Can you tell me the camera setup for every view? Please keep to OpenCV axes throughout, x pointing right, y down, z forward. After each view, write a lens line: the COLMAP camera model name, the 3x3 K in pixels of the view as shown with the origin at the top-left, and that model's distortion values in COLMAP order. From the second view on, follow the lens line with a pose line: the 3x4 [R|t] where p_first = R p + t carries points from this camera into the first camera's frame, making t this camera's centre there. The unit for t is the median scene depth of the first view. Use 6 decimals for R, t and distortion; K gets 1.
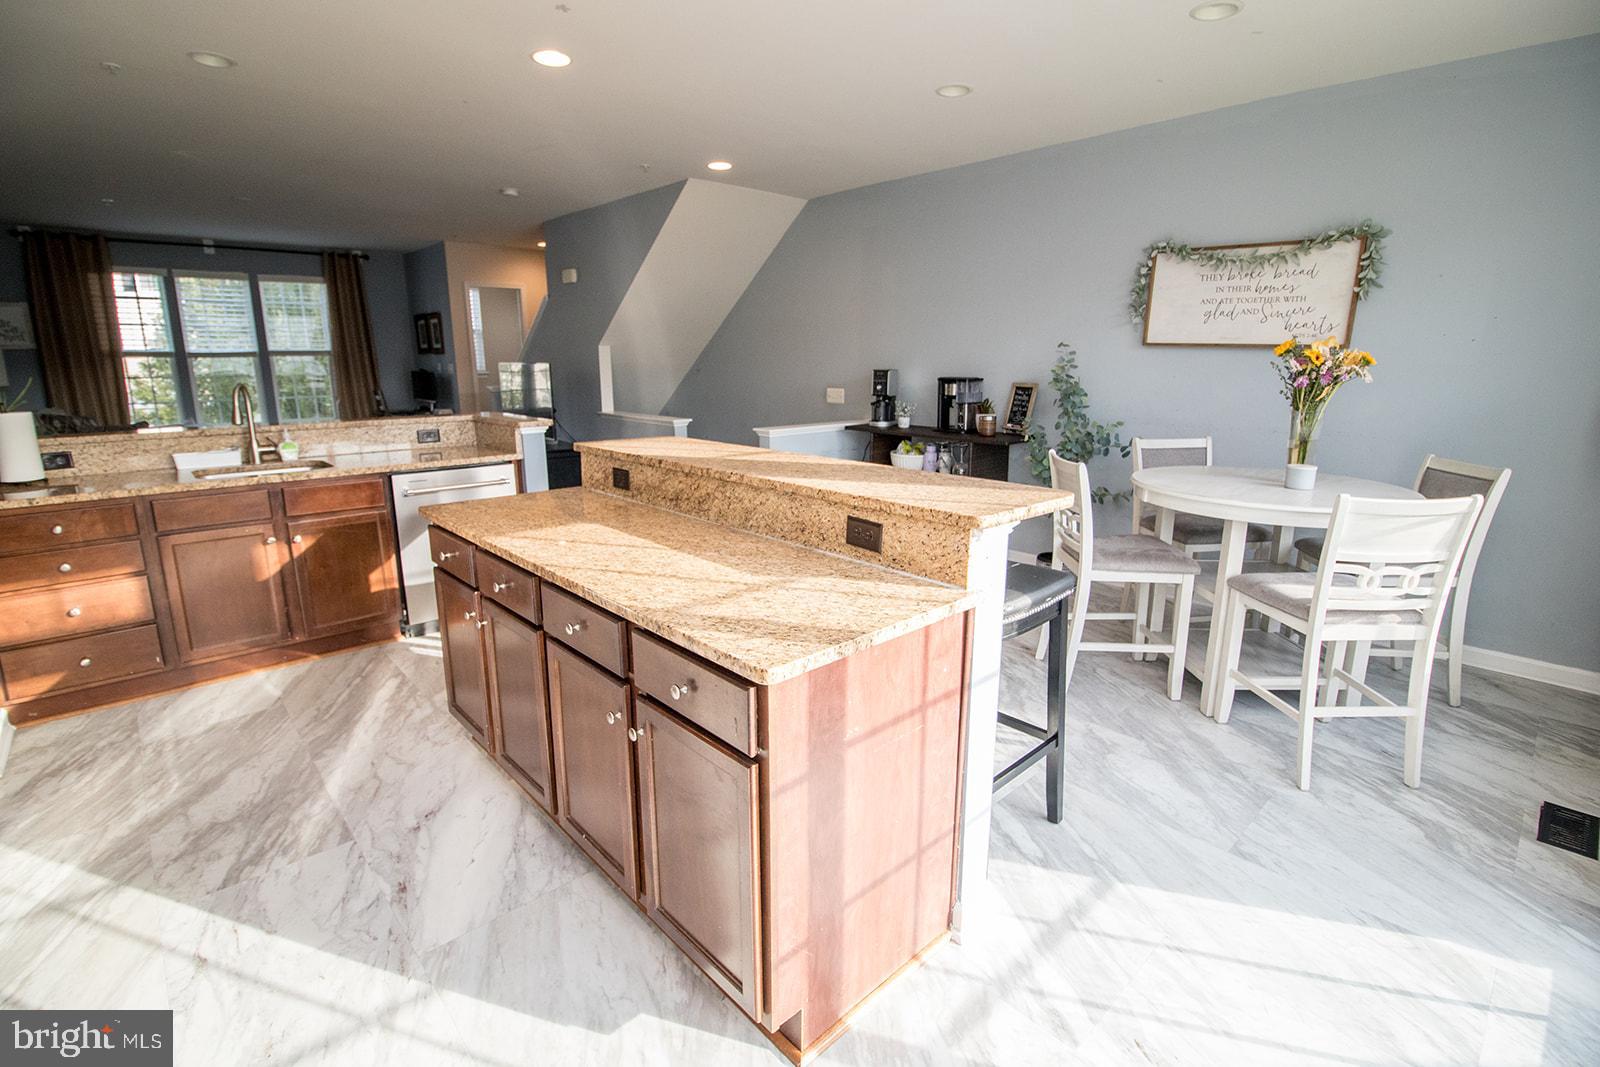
lens RADIAL K [[738.6, 0, 799.2], [0, 738.6, 514.7], [0, 0, 1]] dist [0.001276, -0.013293]
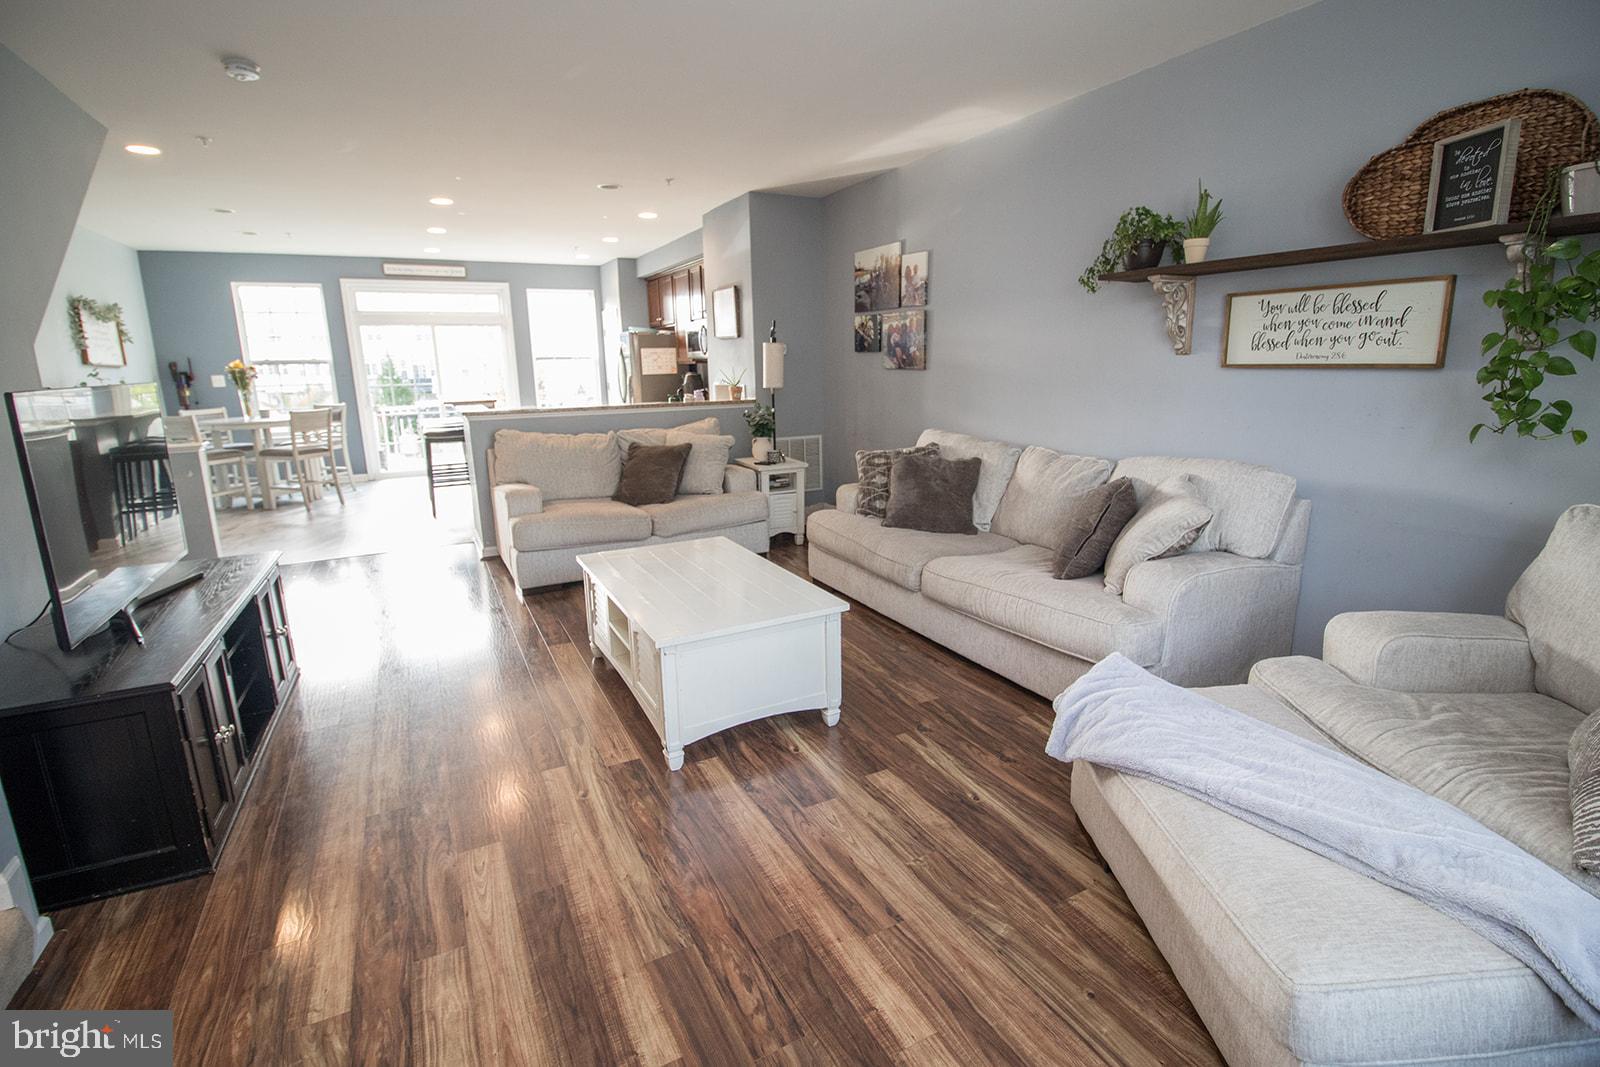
lens RADIAL K [[736.6, 0, 802.6], [0, 736.6, 519.8], [0, 0, 1]] dist [0.000355, -0.013392]
pose [[-0.965961, -0.039054, 0.255724, -1.856231], [0.070223, 0.911833, 0.404511, -0.625183], [-0.248976, 0.408699, -0.878052, 2.954347]]
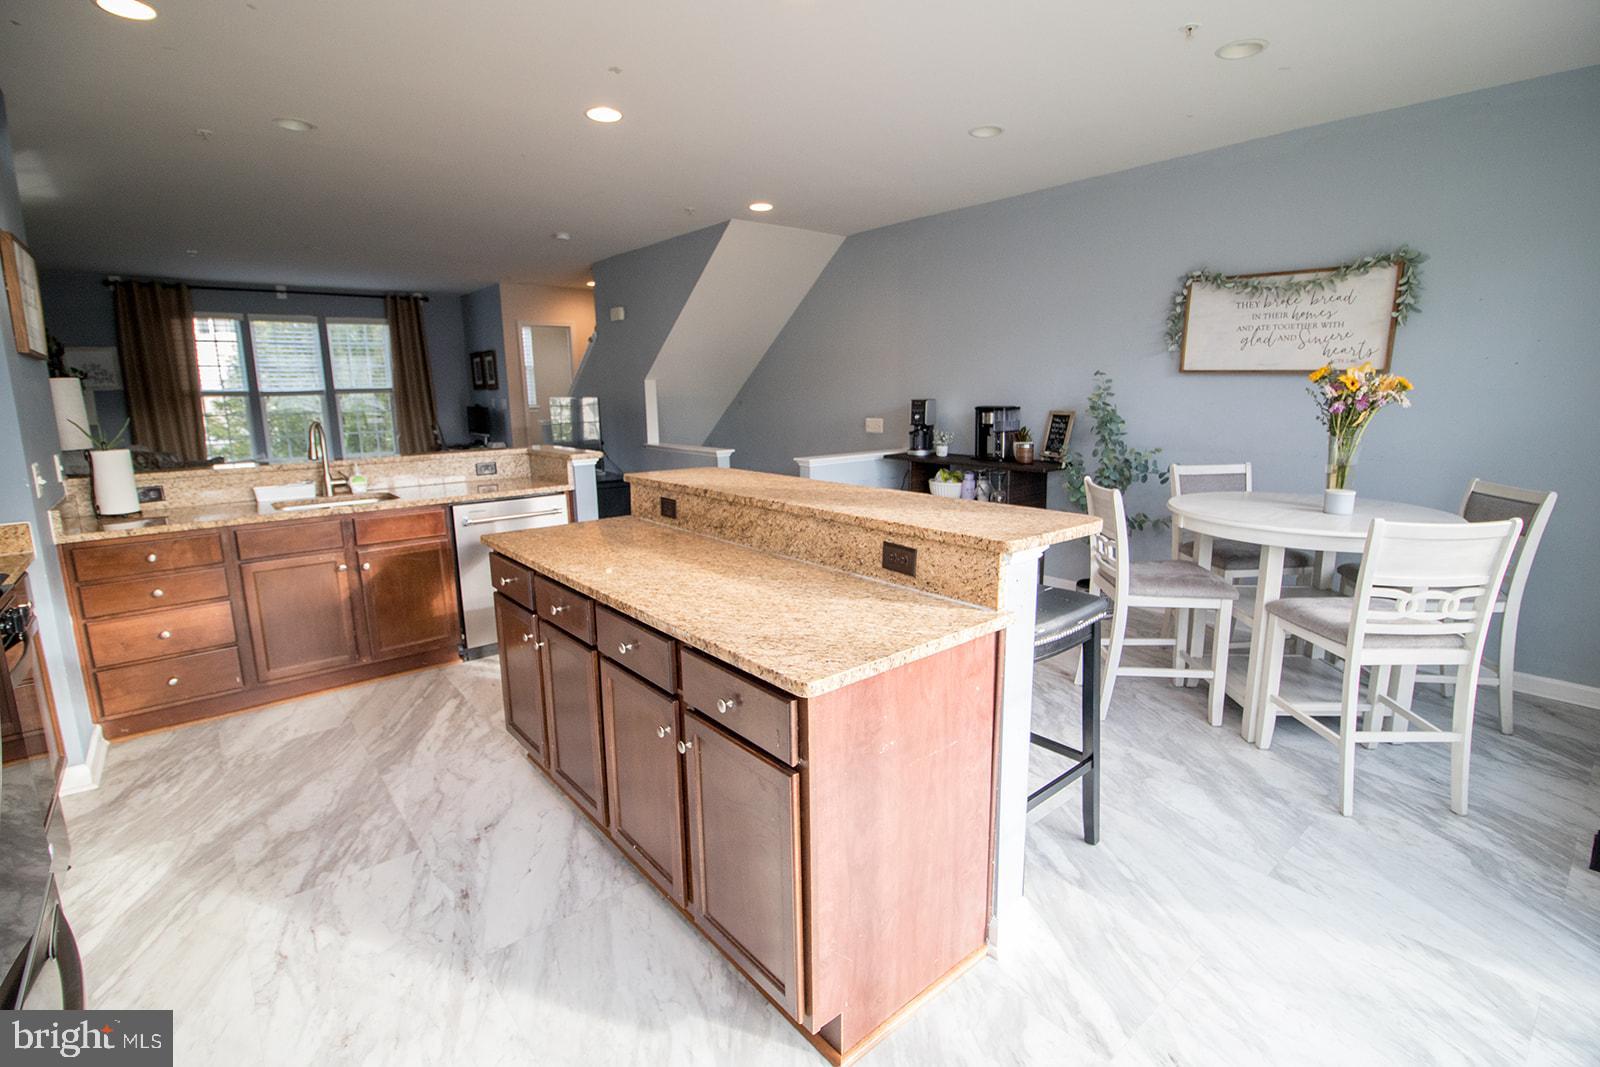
lens RADIAL K [[736.6, 0, 802.6], [0, 736.6, 519.8], [0, 0, 1]] dist [0.000355, -0.013392]
pose [[0.998690, -0.005427, -0.050874, 0.002448], [0.003800, 0.999480, -0.032031, 0.002185], [0.051021, 0.031796, 0.998191, -0.031705]]
